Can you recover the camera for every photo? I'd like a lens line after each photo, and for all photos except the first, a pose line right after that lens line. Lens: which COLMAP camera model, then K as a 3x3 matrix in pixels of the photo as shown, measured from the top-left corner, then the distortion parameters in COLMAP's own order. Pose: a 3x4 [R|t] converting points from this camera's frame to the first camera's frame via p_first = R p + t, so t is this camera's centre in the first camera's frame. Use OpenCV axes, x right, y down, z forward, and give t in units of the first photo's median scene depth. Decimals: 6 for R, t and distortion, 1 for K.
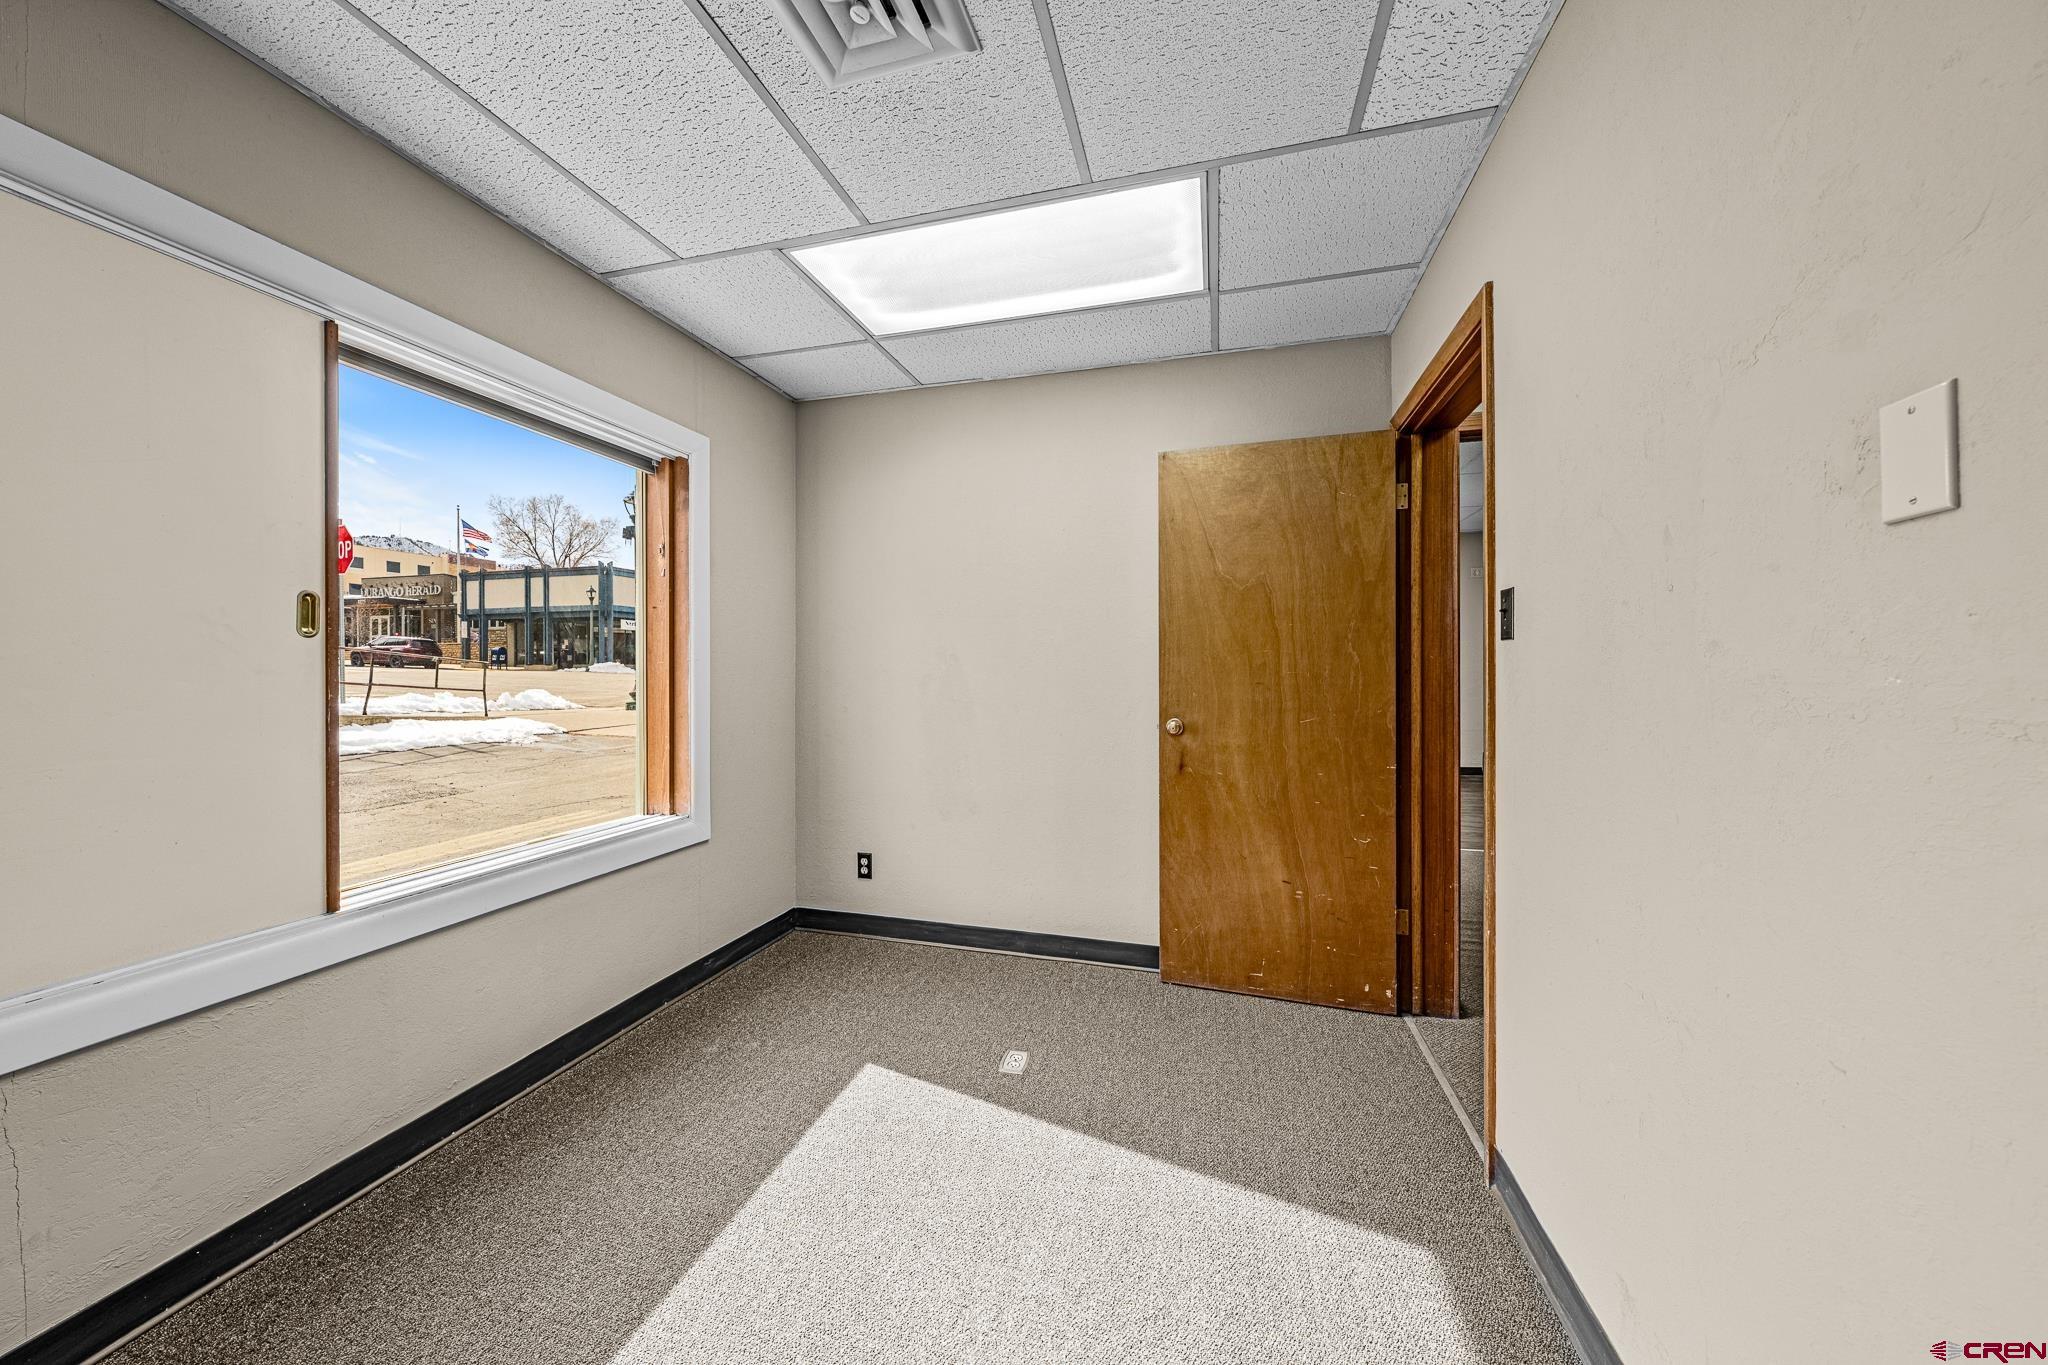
lens RADIAL K [[696.2, 0, 1016.9], [0, 696.2, 677.8], [0, 0, 1]] dist [0.000414, 0.000104]
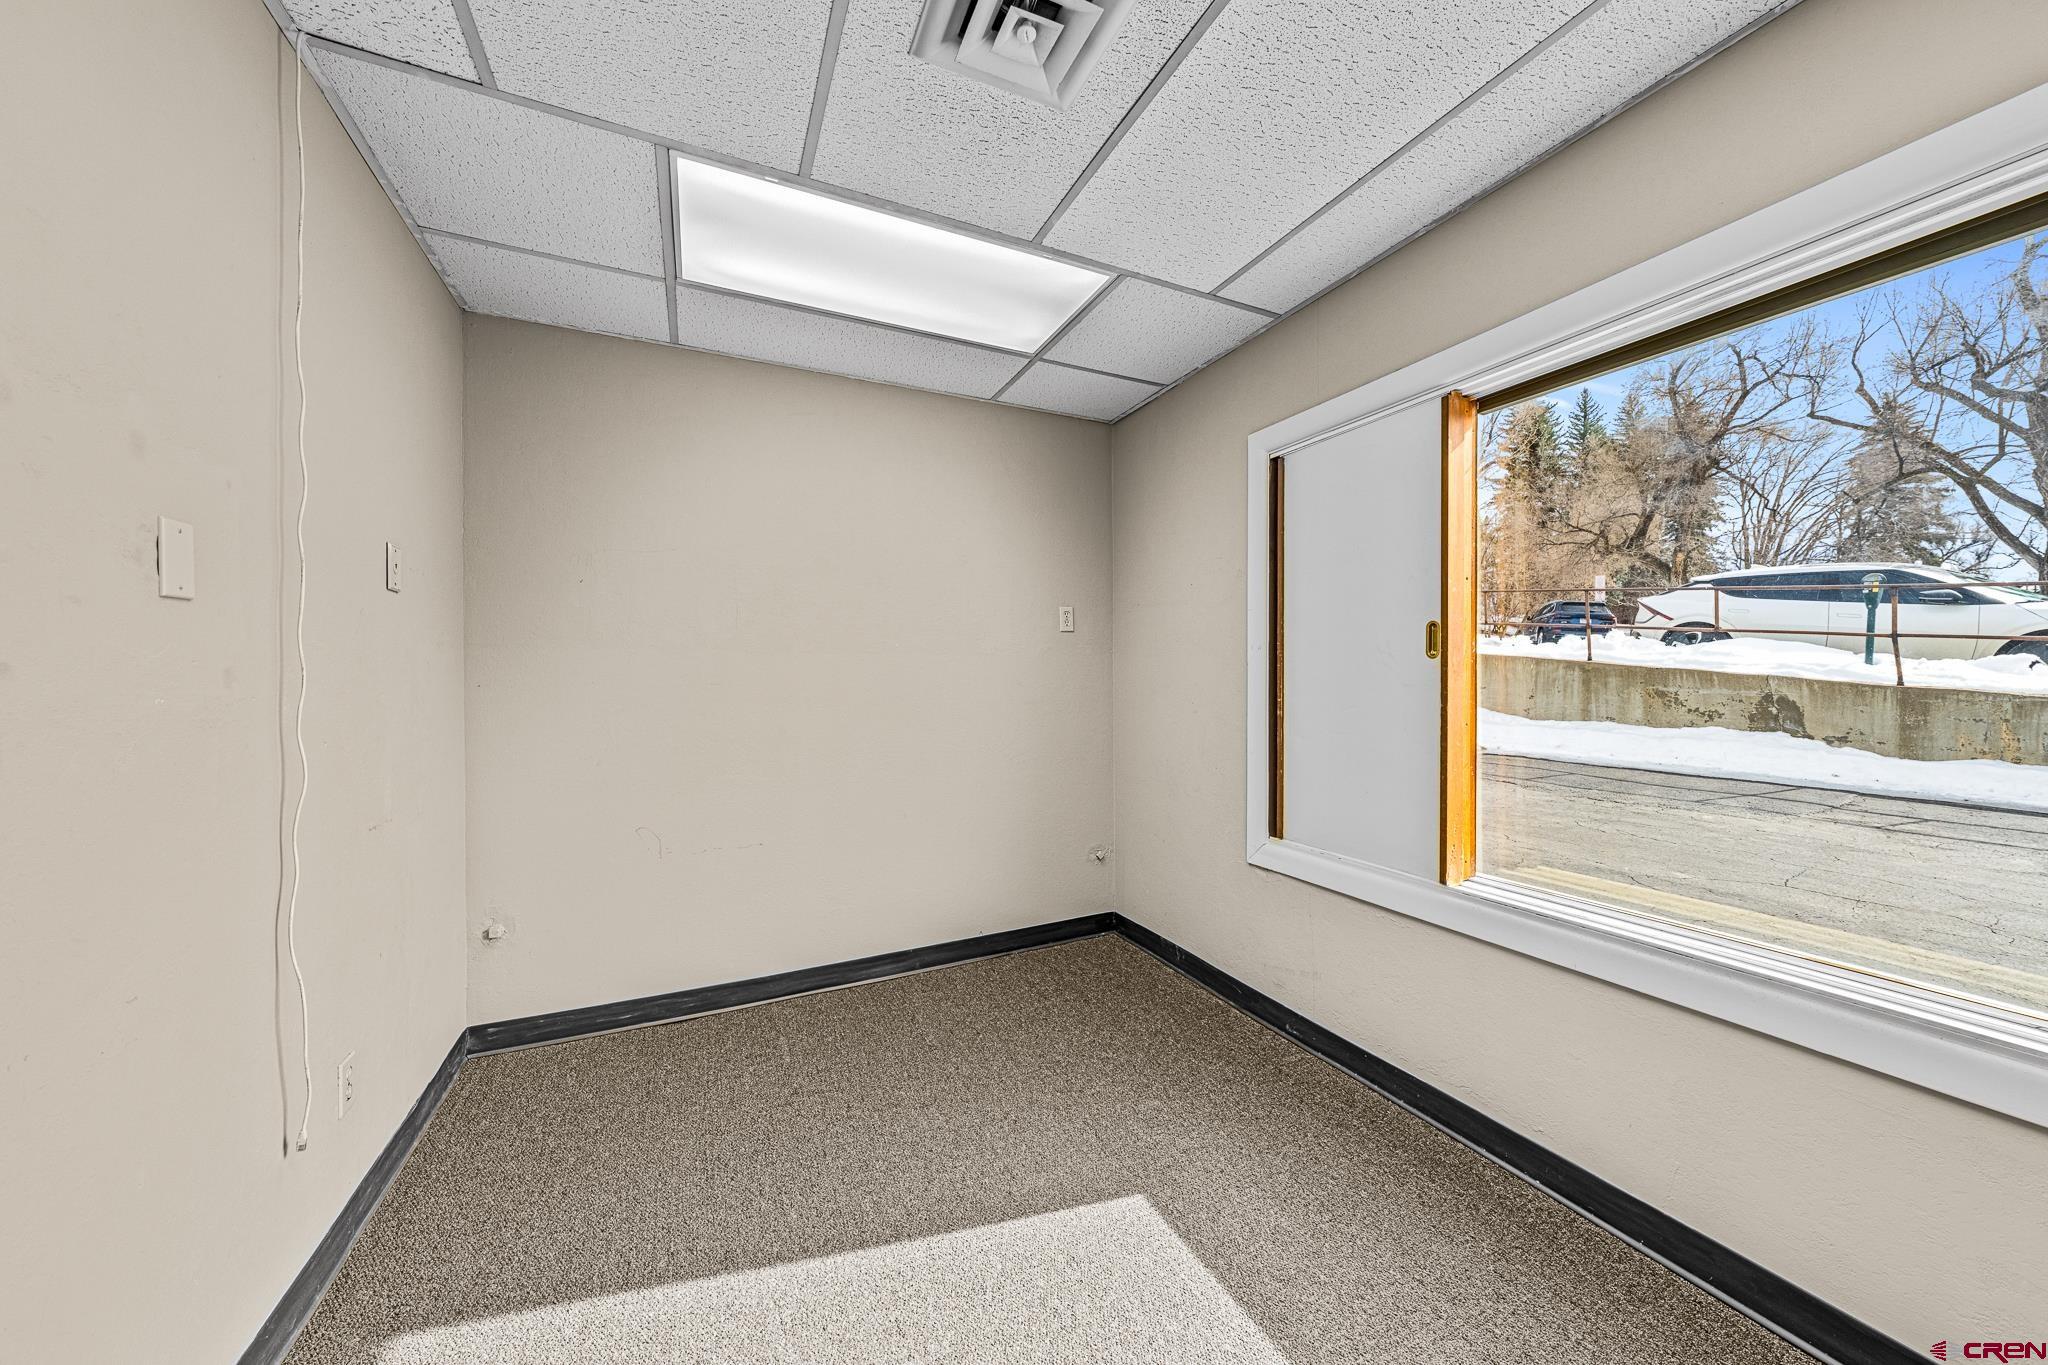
lens RADIAL K [[696.2, 0, 1016.9], [0, 696.2, 677.8], [0, 0, 1]] dist [0.000414, 0.000104]
pose [[-0.752115, 0.001211, -0.659030, 0.375801], [-0.001481, 0.999993, 0.003528, -0.024843], [0.659030, 0.003629, -0.752108, 1.435601]]
